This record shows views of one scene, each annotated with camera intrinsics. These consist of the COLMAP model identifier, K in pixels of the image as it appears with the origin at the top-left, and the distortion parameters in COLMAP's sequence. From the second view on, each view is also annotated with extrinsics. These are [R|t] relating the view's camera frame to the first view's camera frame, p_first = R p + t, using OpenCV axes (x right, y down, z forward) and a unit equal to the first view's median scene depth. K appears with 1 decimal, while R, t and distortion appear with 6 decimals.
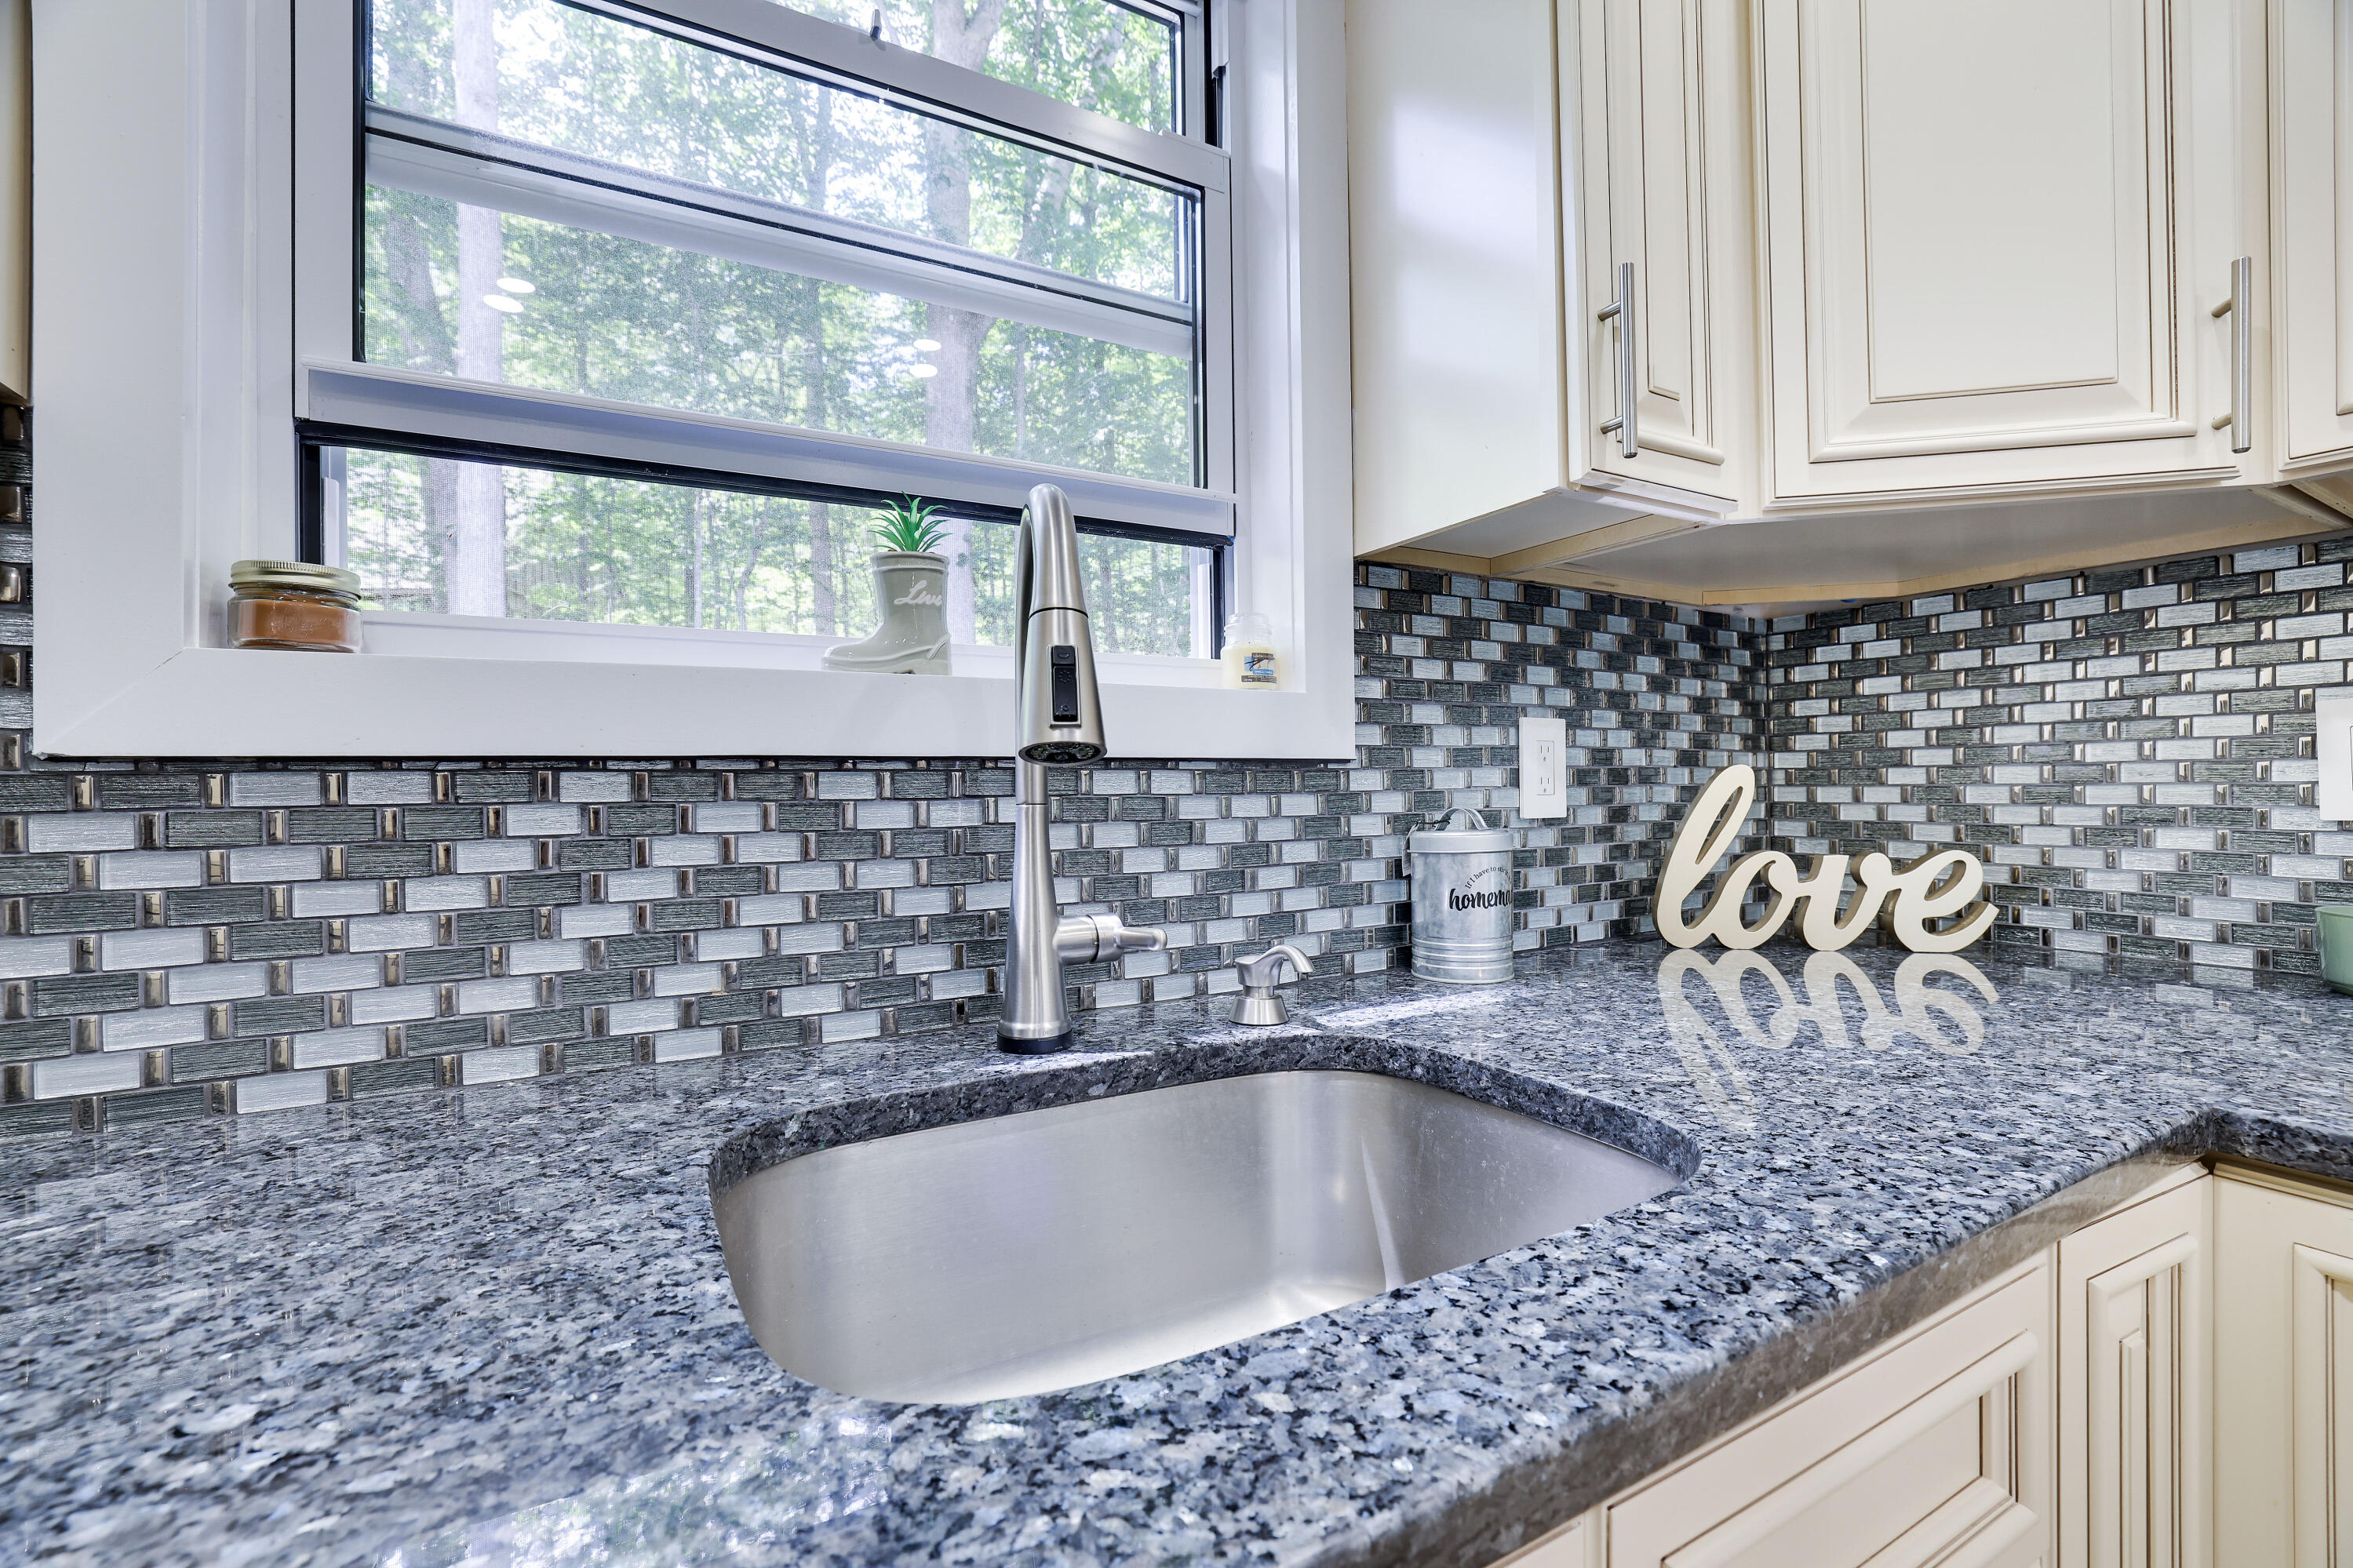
lens RADIAL K [[1017.9, 0, 1169.9], [0, 1017.9, 793.0], [0, 0, 1]] dist [-0.032452, 0.009999]
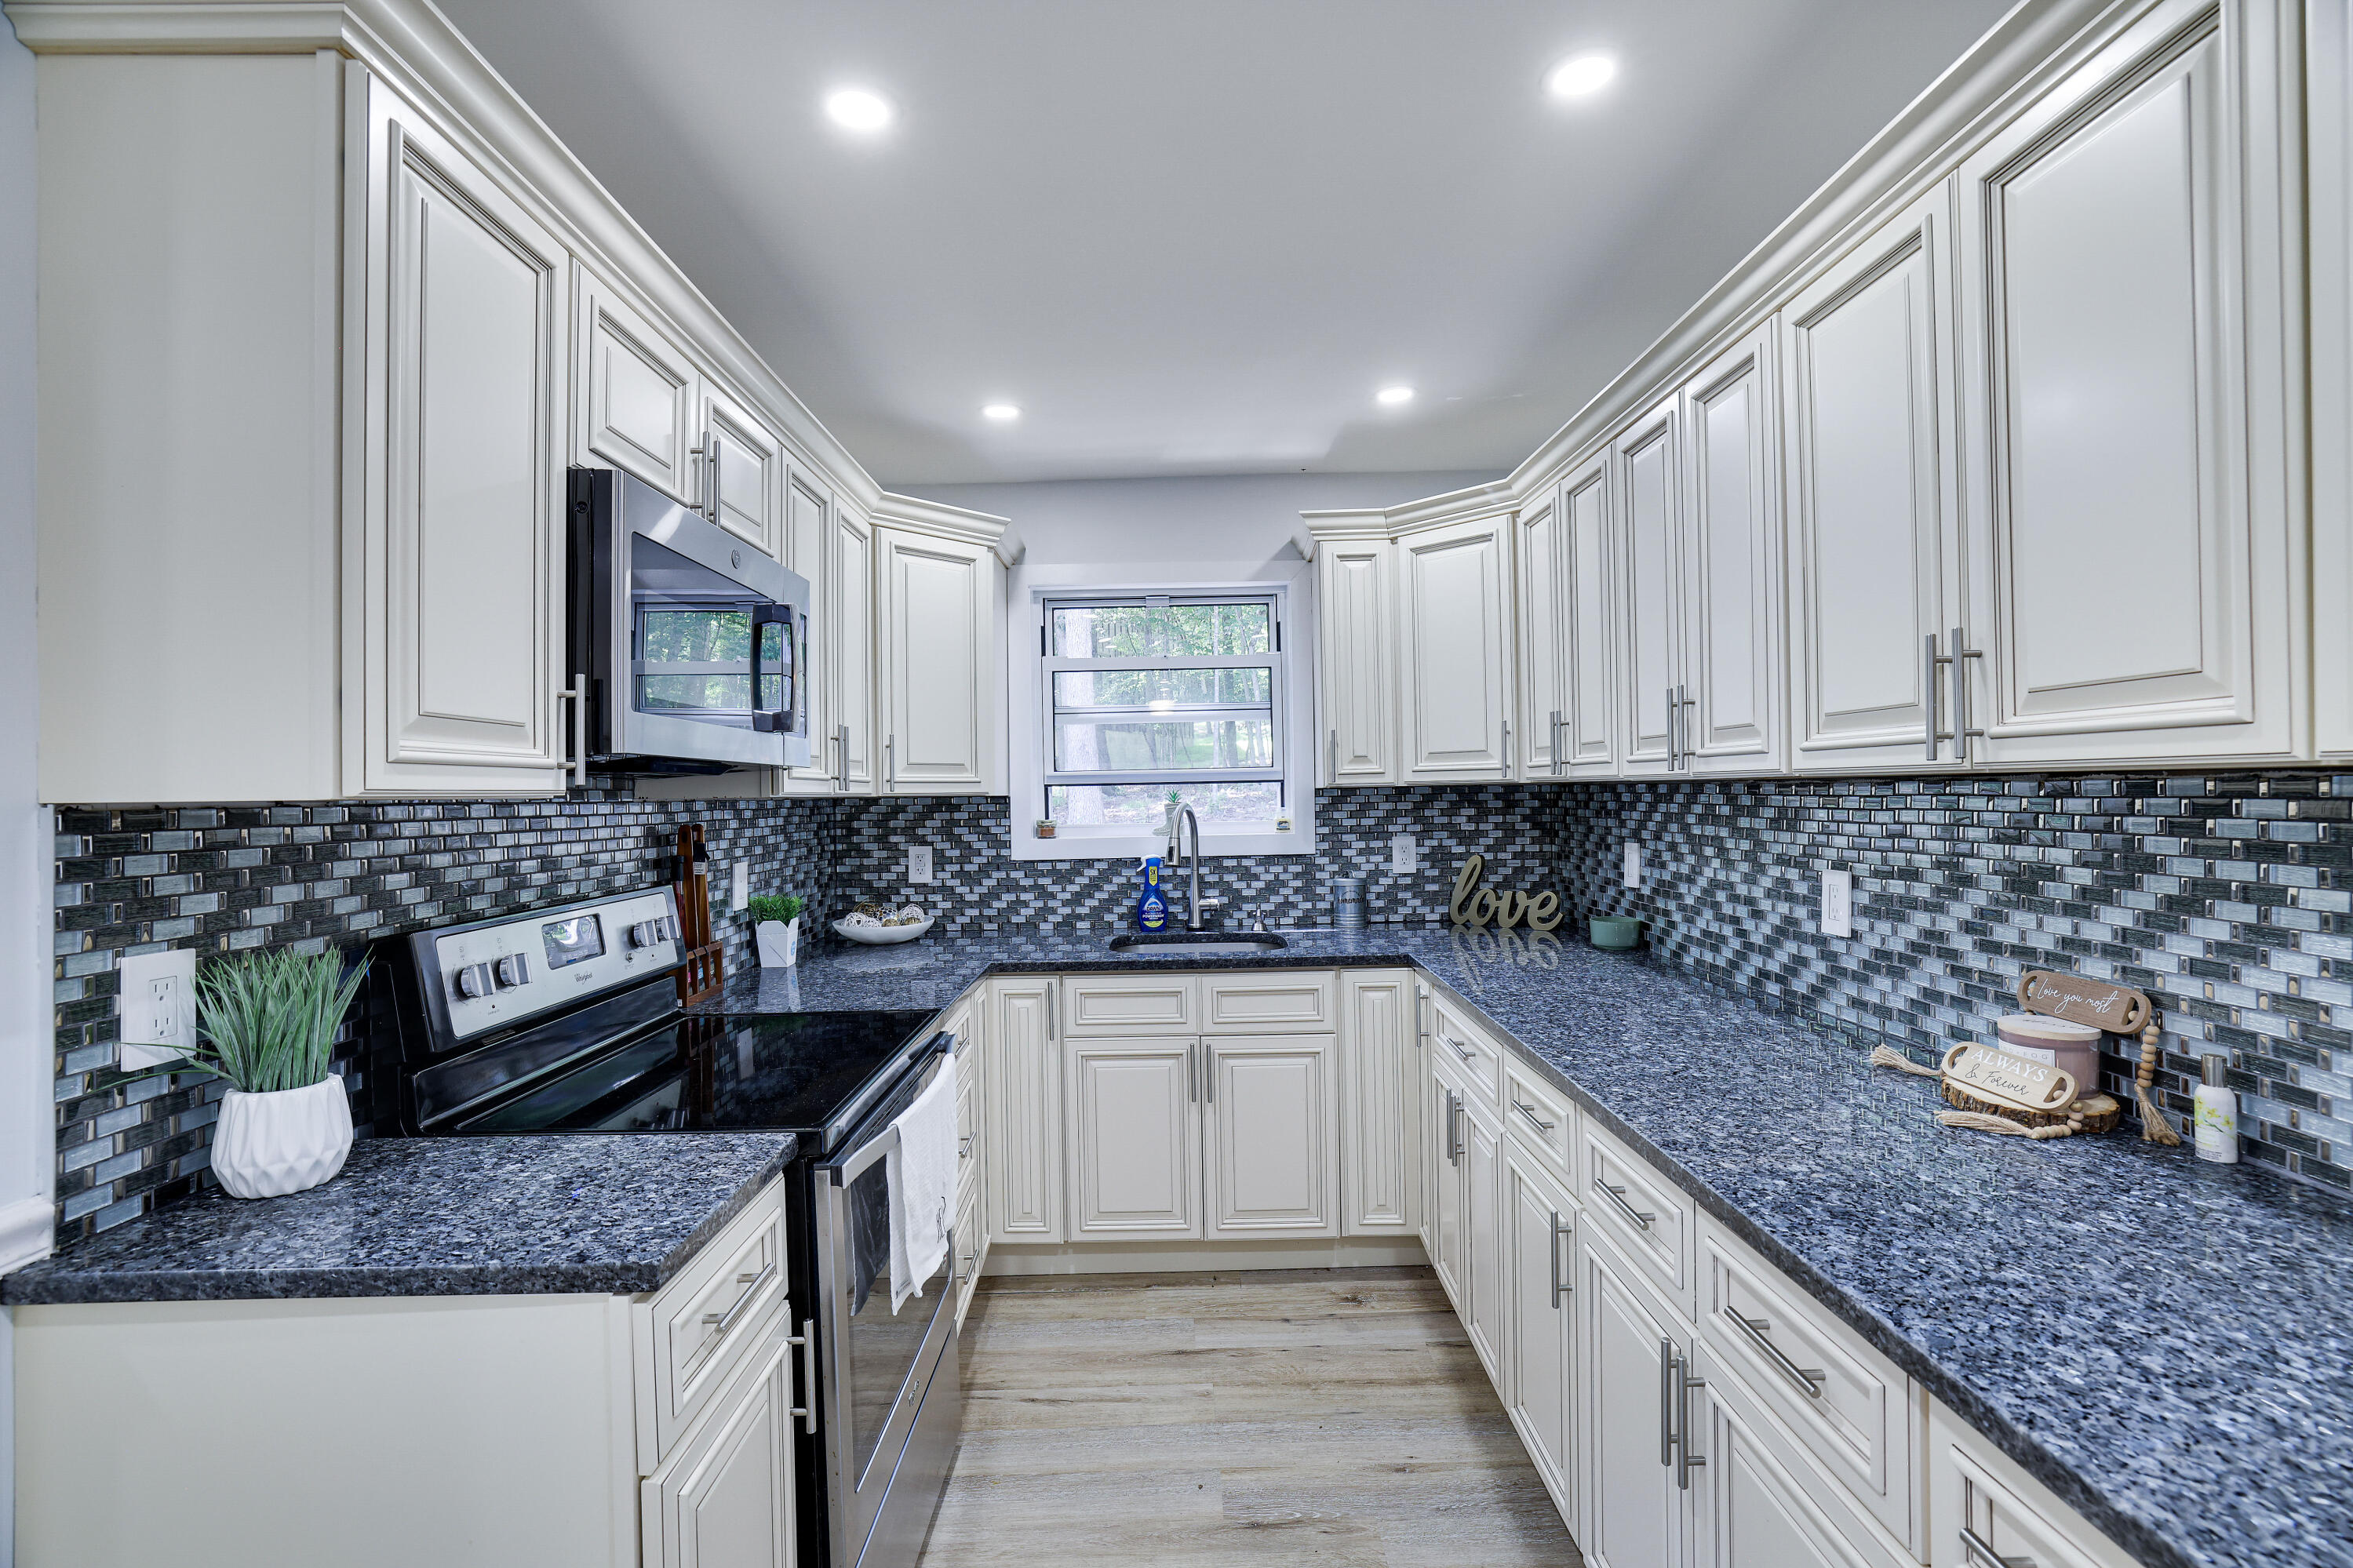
lens RADIAL K [[1017.9, 0, 1182.9], [0, 1017.9, 781.6], [0, 0, 1]] dist [-0.032452, 0.009999]
pose [[0.876266, -0.012089, -0.481676, 1.303518], [0.007050, 0.999900, -0.012270, -0.214855], [0.481776, 0.007356, 0.876263, -1.883130]]
